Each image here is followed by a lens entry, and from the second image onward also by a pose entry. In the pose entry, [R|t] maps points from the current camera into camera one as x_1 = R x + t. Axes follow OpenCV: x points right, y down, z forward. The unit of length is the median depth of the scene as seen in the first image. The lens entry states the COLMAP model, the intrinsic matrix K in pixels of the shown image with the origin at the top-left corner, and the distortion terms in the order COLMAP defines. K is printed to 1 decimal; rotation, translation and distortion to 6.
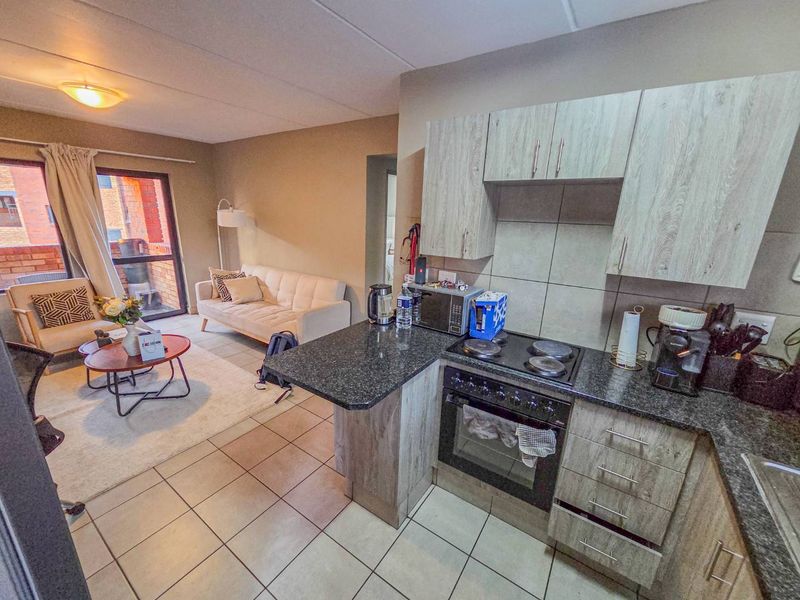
lens RADIAL K [[329.0, 0, 390.6], [0, 329.0, 305.1], [0, 0, 1]] dist [0.000003, 0.000358]
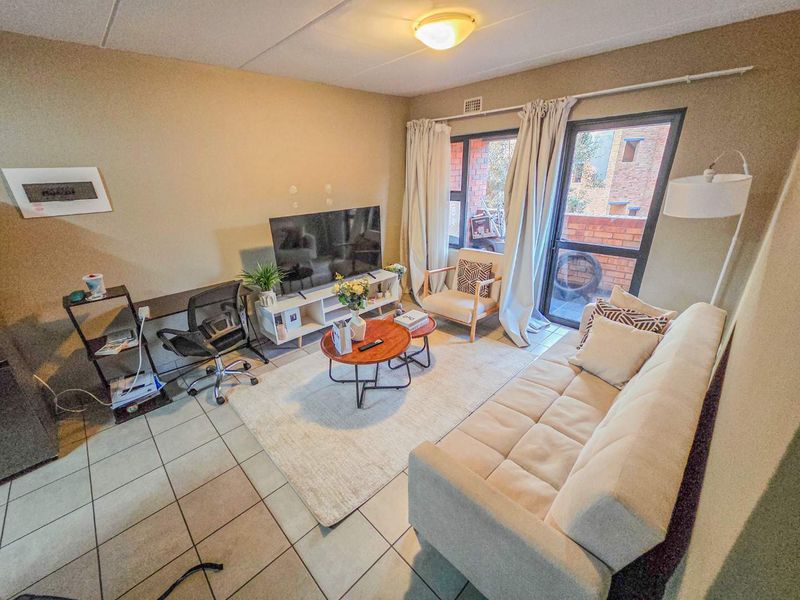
lens RADIAL K [[329.0, 0, 390.6], [0, 329.0, 305.1], [0, 0, 1]] dist [0.000003, 0.000358]
pose [[-0.192873, 0.346680, -0.917940, 0.037059], [-0.242067, 0.889779, 0.386906, -0.231213], [0.950896, 0.296827, -0.087694, 0.782886]]
